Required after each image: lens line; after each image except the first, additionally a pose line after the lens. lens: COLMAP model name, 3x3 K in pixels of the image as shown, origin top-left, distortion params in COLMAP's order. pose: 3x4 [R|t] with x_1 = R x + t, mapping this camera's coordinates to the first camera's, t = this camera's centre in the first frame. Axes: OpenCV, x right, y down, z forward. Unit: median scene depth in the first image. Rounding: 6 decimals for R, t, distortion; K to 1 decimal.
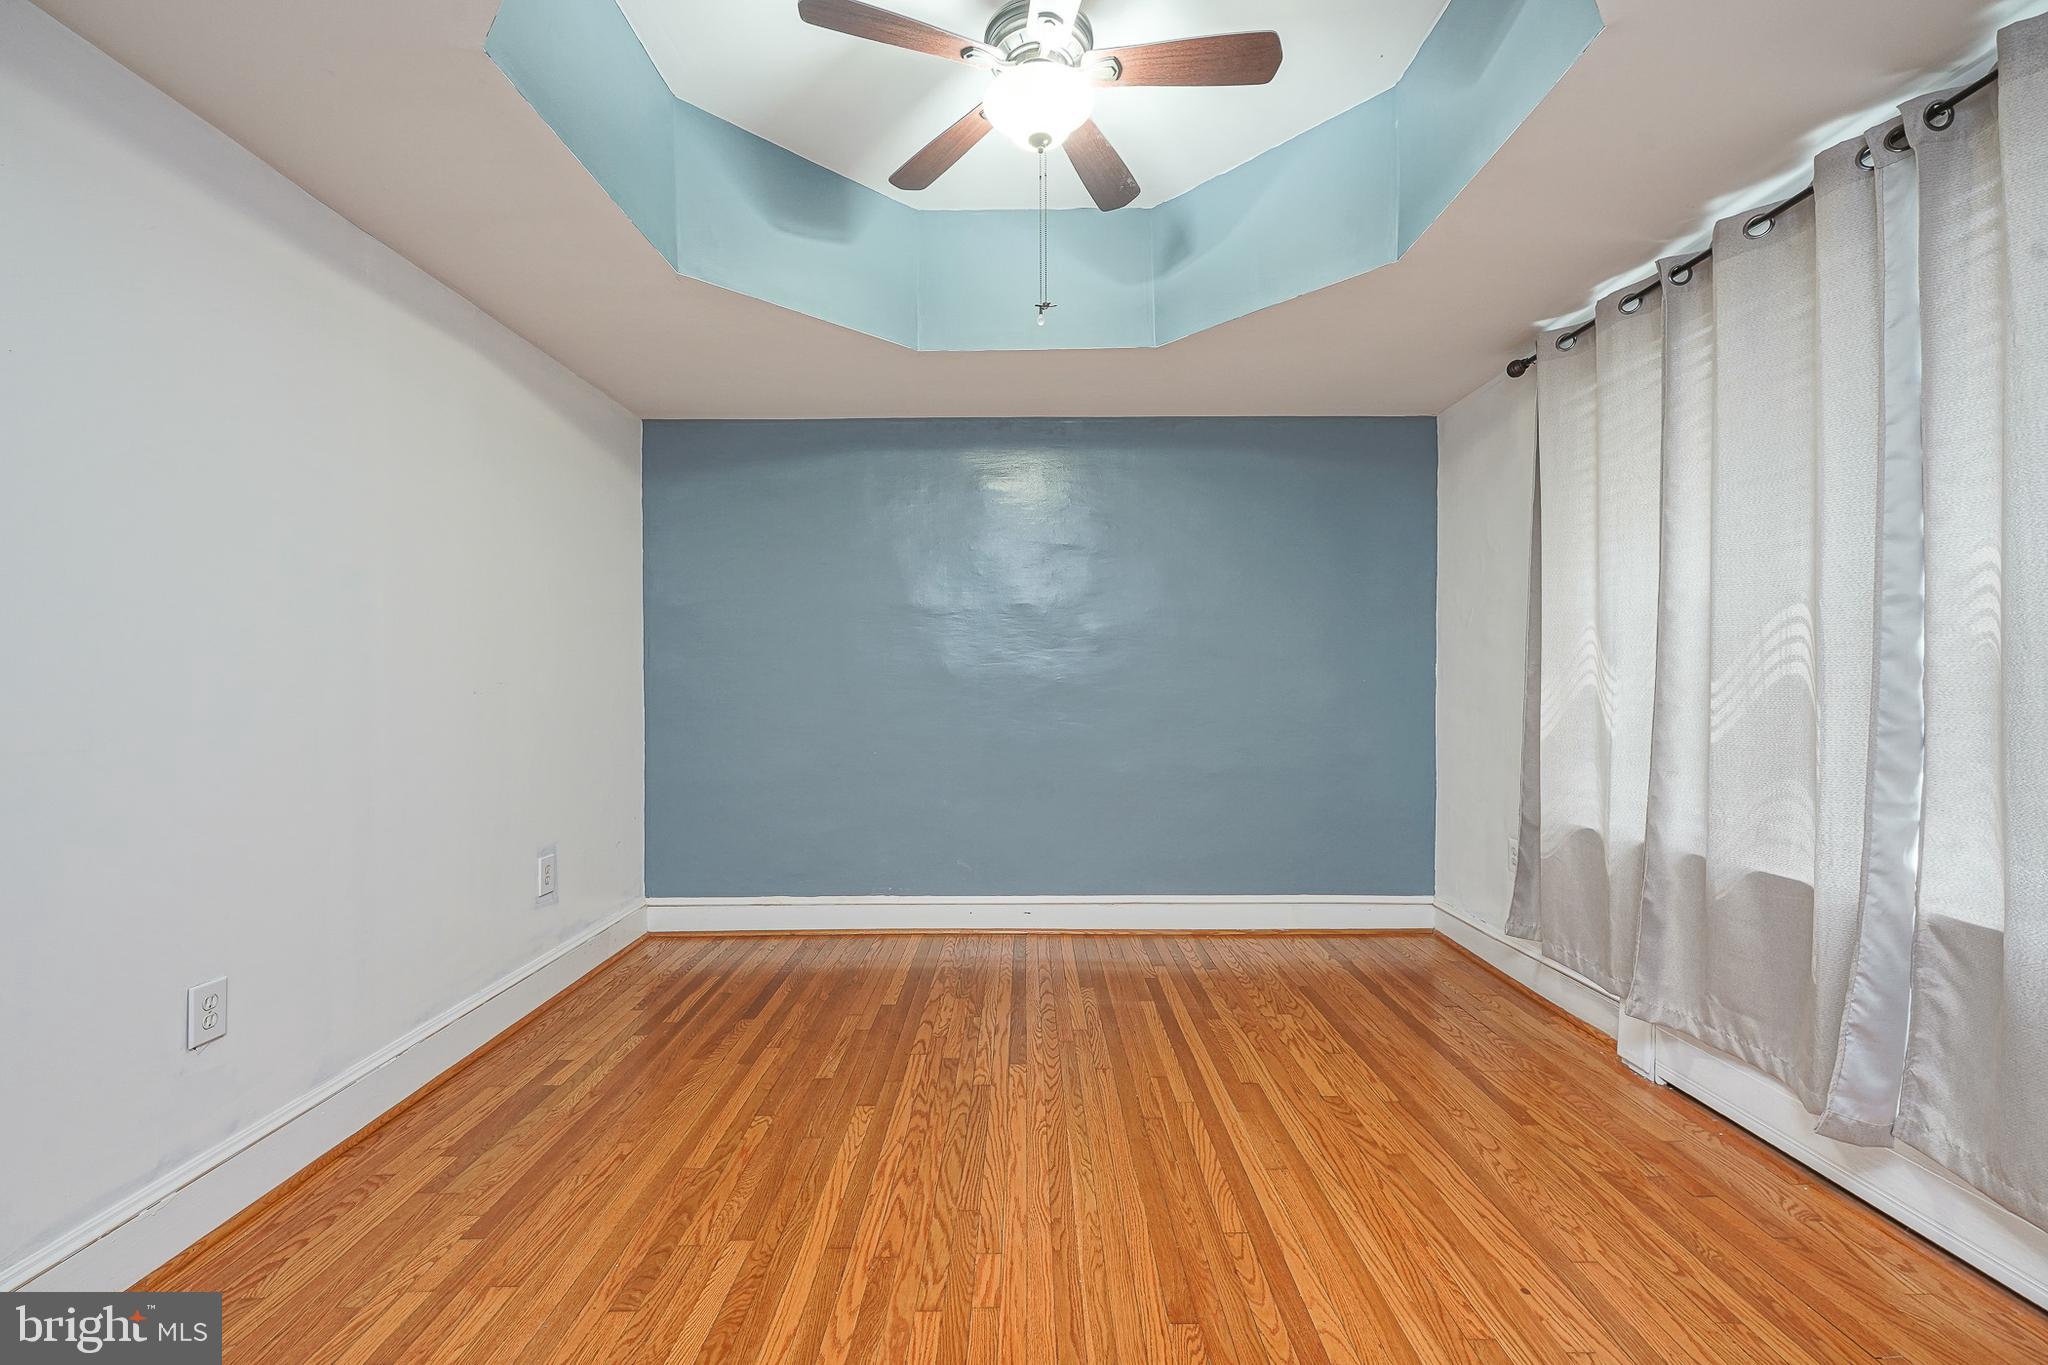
lens RADIAL K [[919.6, 0, 1018.9], [0, 919.6, 674.8], [0, 0, 1]] dist [0.000909, 0.000116]
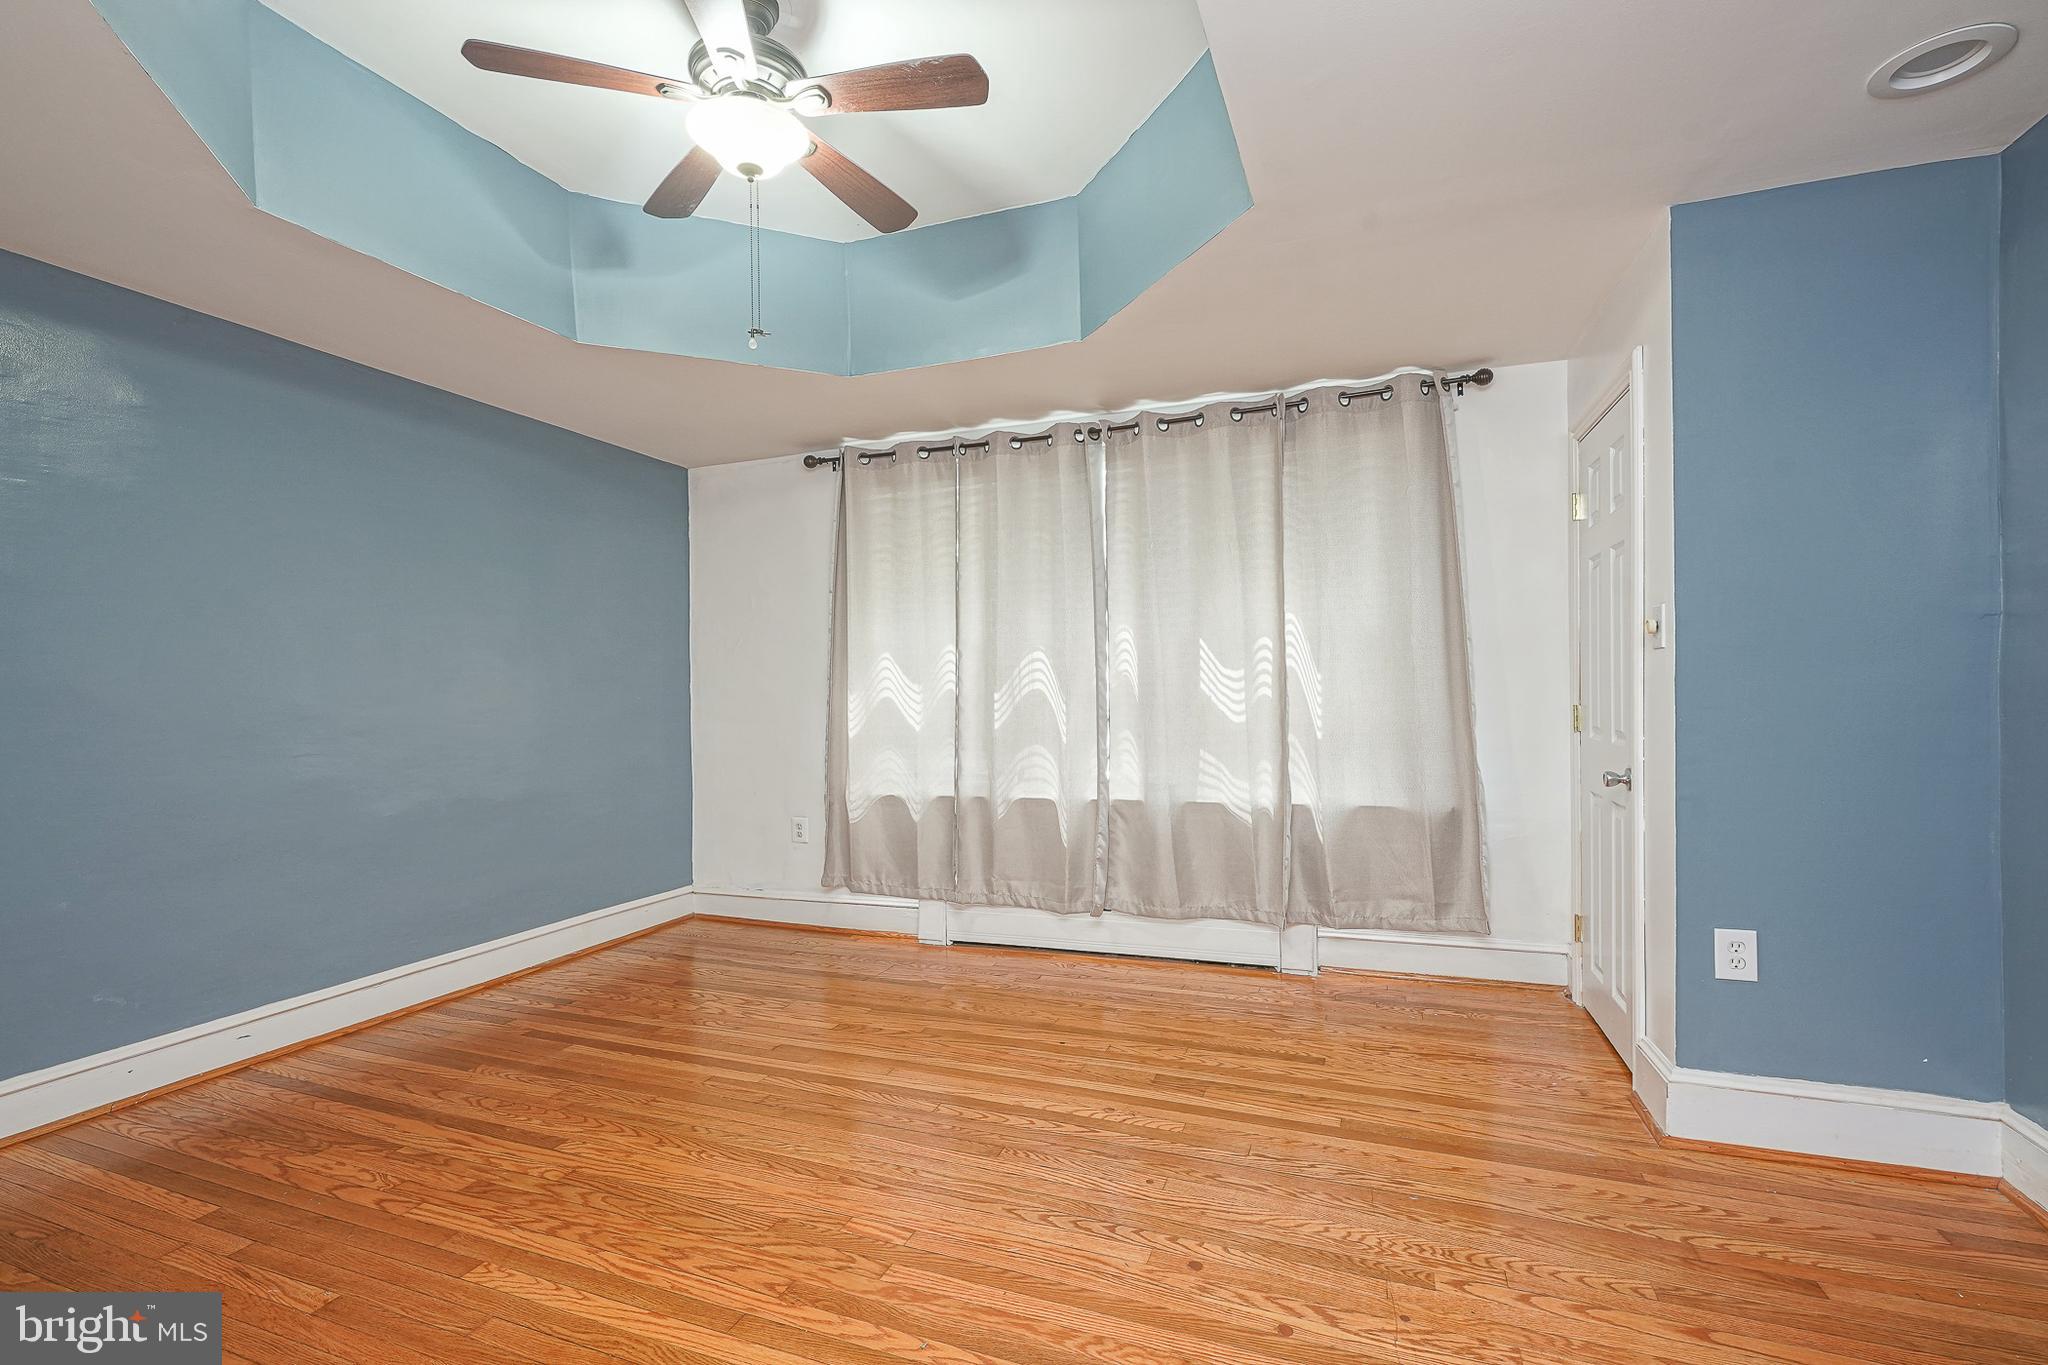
lens RADIAL K [[851.8, 0, 1098.9], [0, 851.8, 683.7], [0, 0, 1]] dist [-0.001175, -0.000025]
pose [[0.308688, 0.005406, 0.951148, -0.704497], [0.009229, 0.999920, -0.008679, 0.005087], [-0.951118, 0.011457, 0.308614, 0.316383]]
